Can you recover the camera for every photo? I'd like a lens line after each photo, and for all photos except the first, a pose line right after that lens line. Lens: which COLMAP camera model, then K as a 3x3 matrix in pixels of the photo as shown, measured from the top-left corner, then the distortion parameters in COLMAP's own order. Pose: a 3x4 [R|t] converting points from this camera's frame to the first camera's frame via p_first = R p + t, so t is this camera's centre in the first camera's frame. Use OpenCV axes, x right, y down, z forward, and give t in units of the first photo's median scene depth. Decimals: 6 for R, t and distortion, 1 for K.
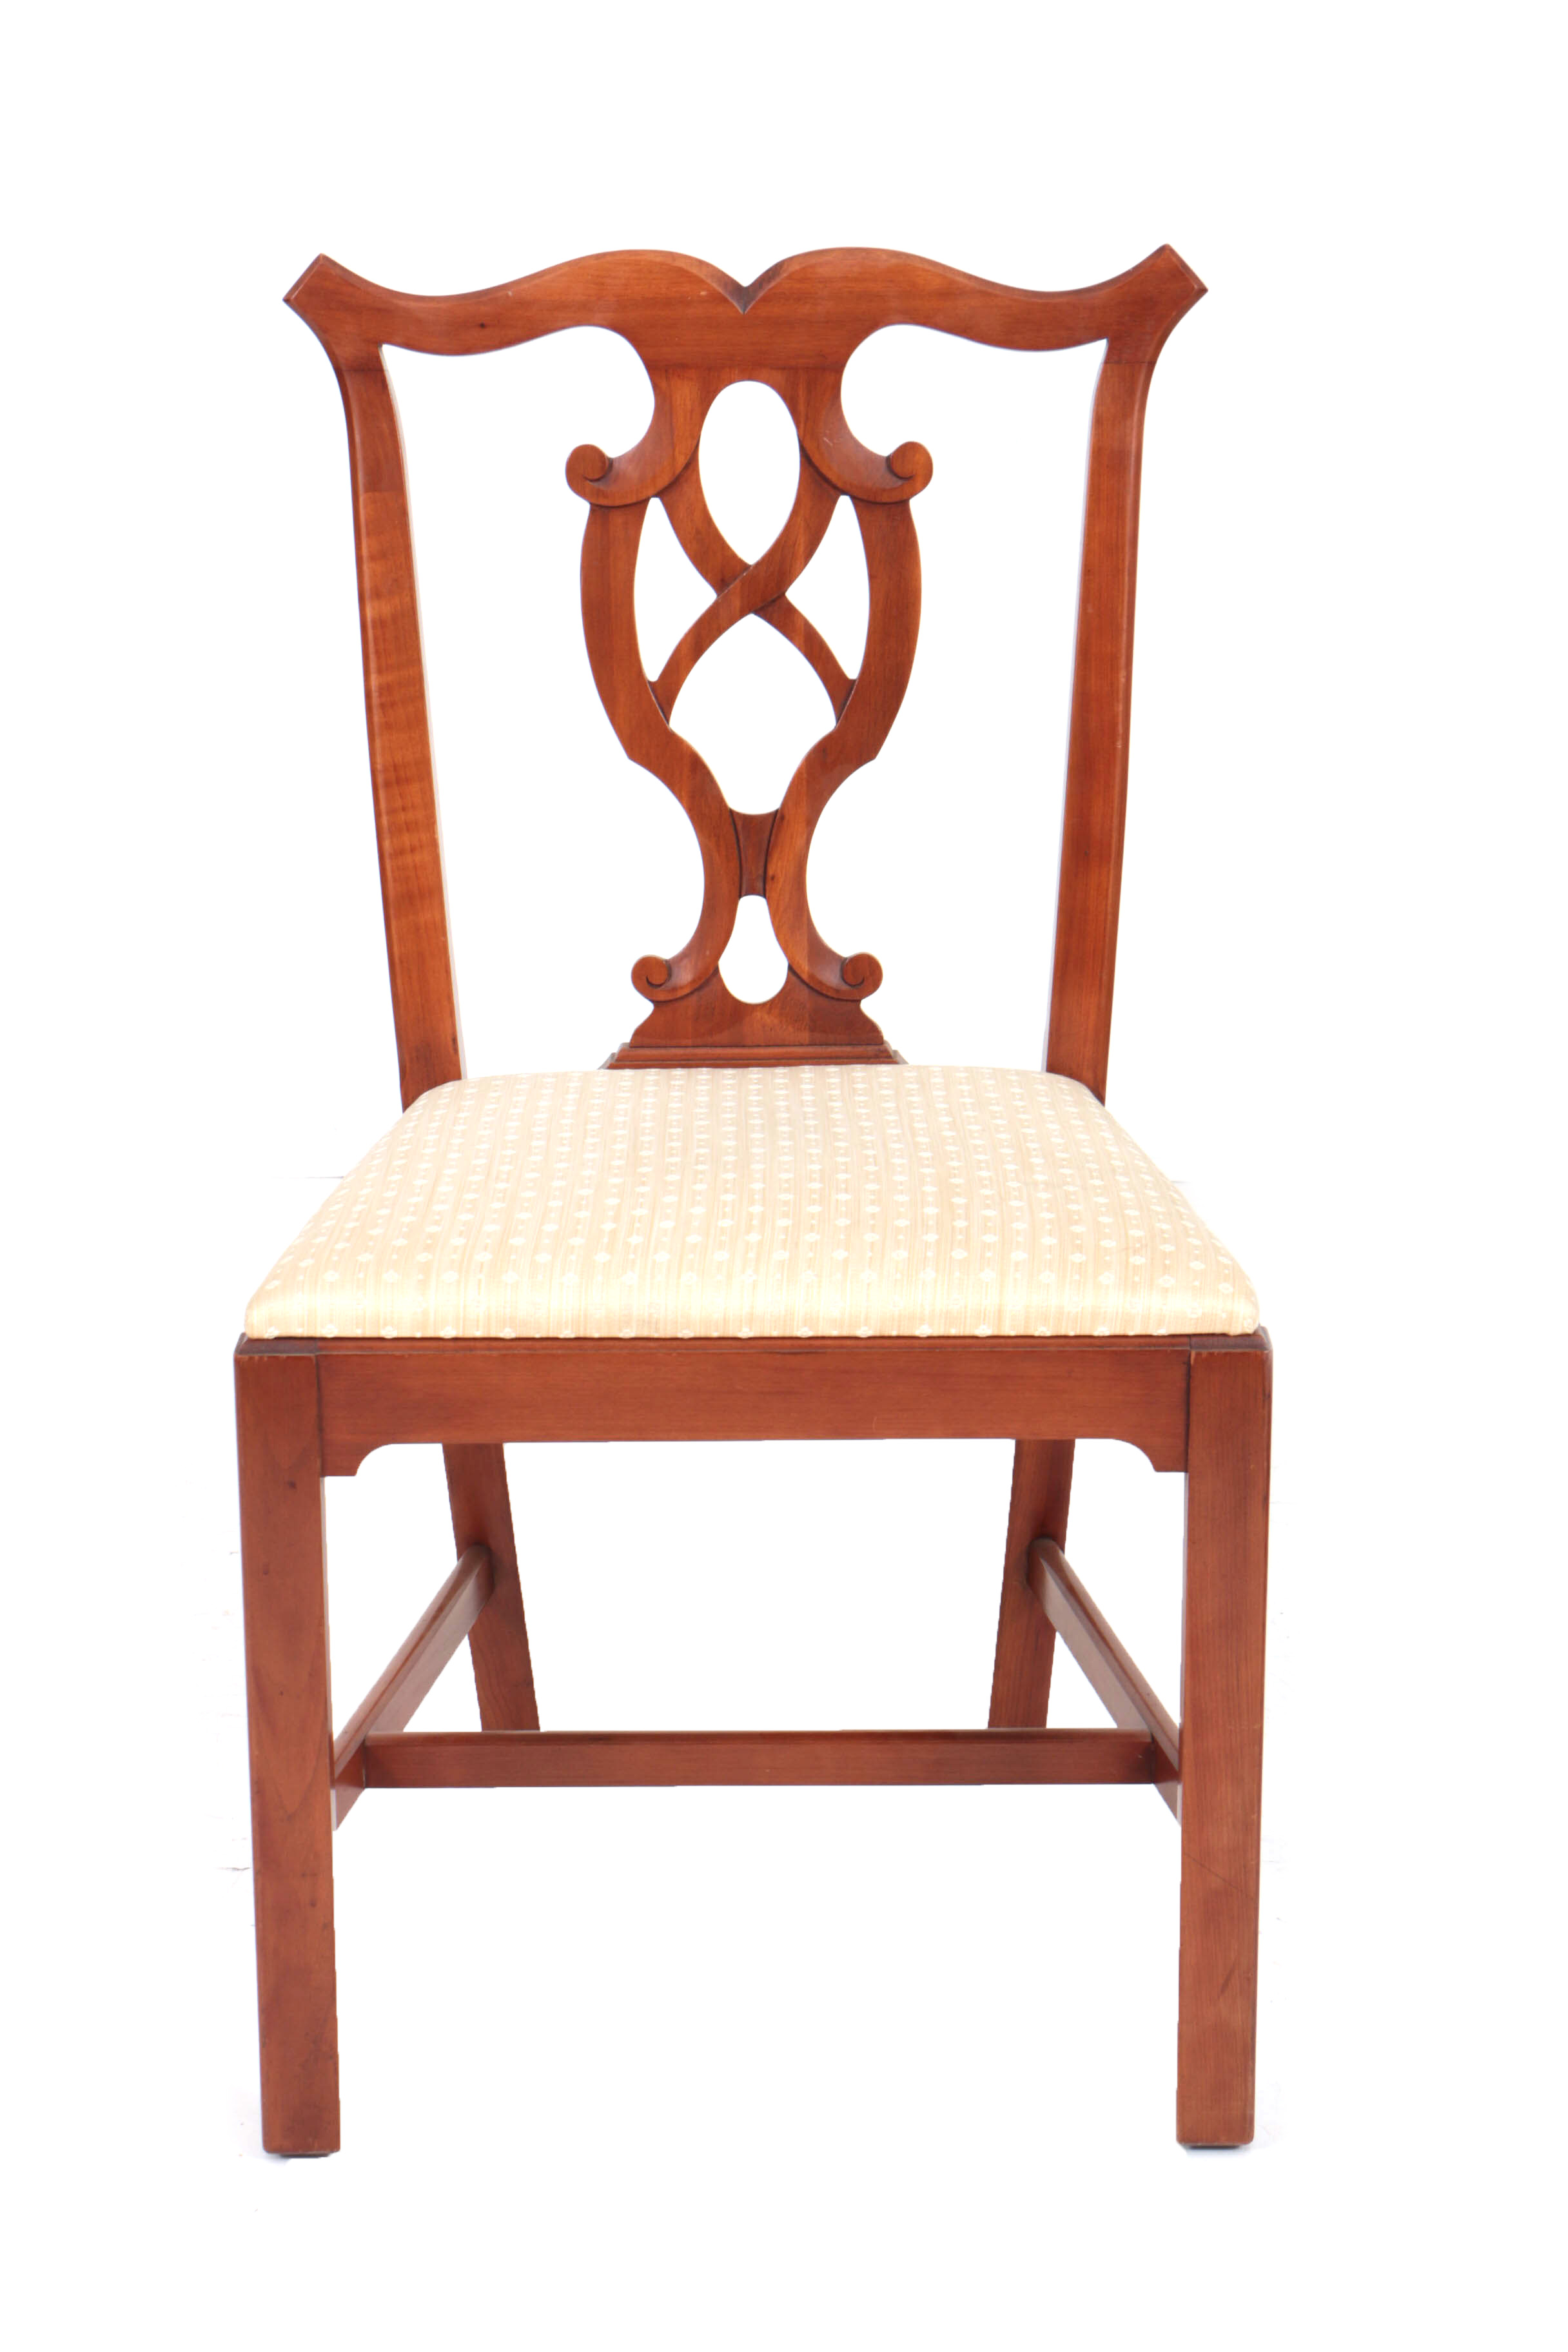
lens RADIAL K [[4097.6, 0, 779.7], [0, 4097.6, 1178.2], [0, 0, 1]] dist [0.225884, 0.000000]
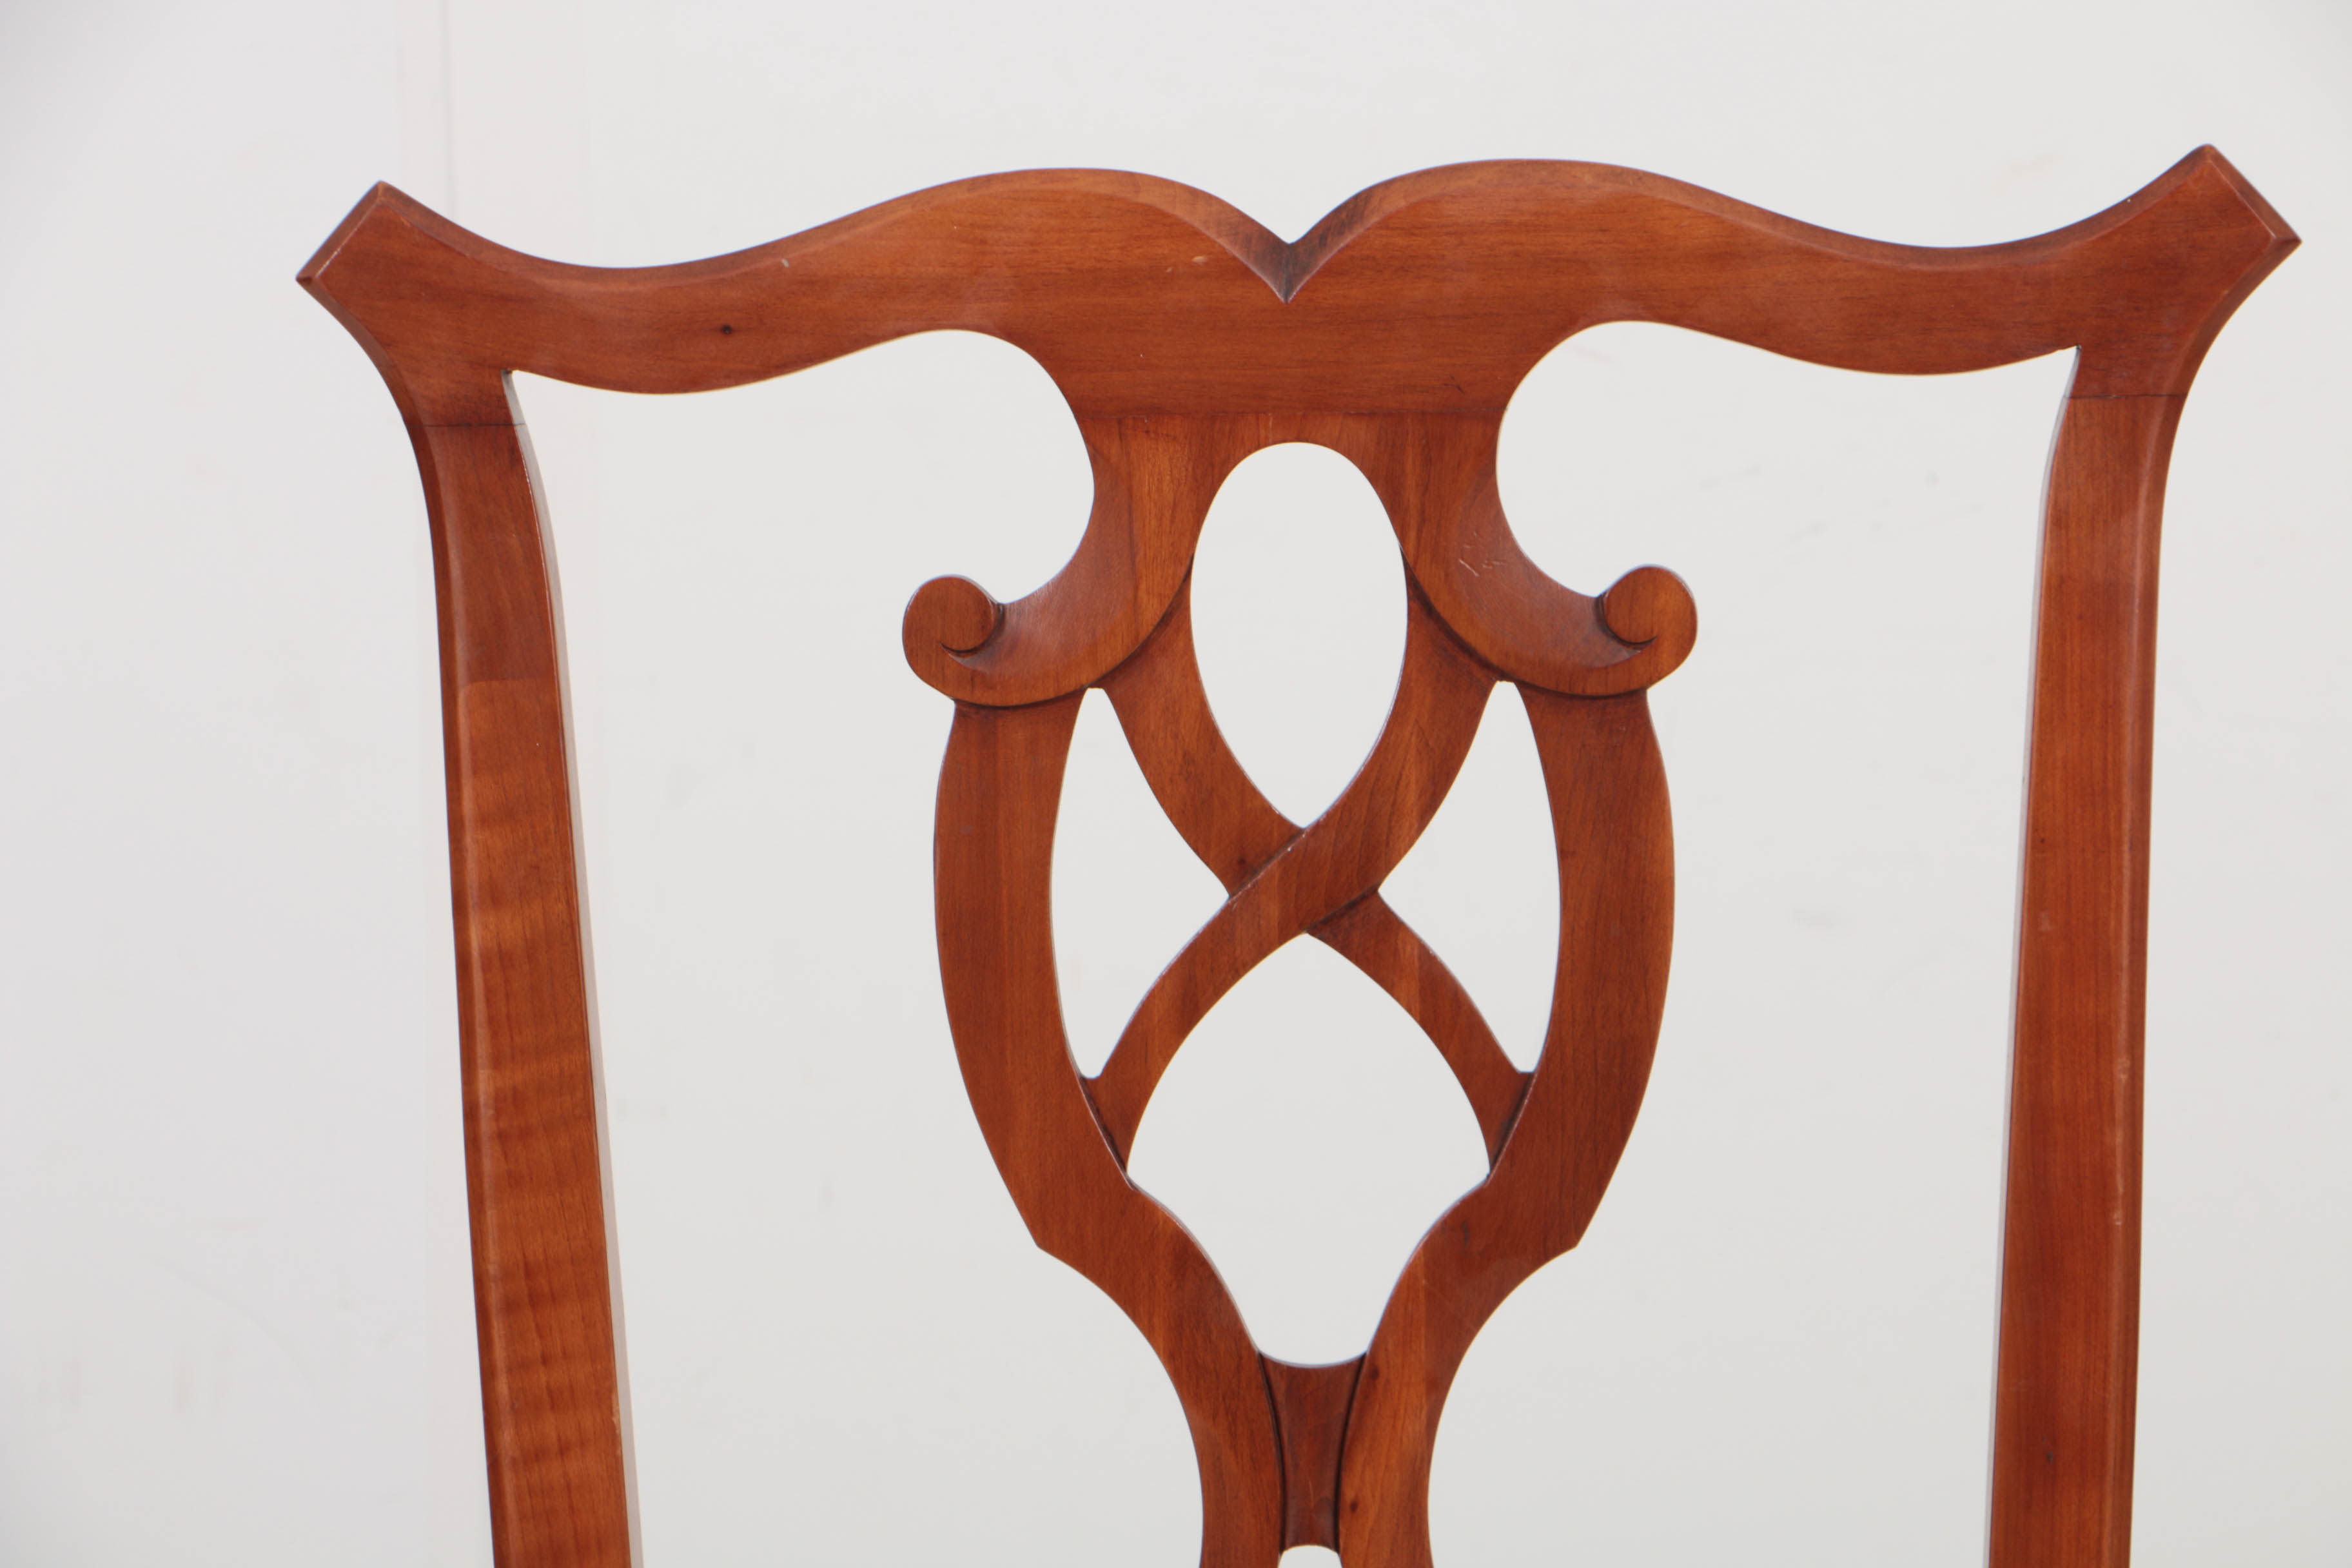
lens RADIAL K [[10119.9, 0, 1175.3], [0, 10119.9, 784.3], [0, 0, 1]] dist [1.152170, 0.000000]
pose [[0.999846, -0.003271, -0.017241, -0.001667], [0.000691, 0.989054, -0.147556, 0.013586], [0.017535, 0.147521, 0.988903, -0.123207]]
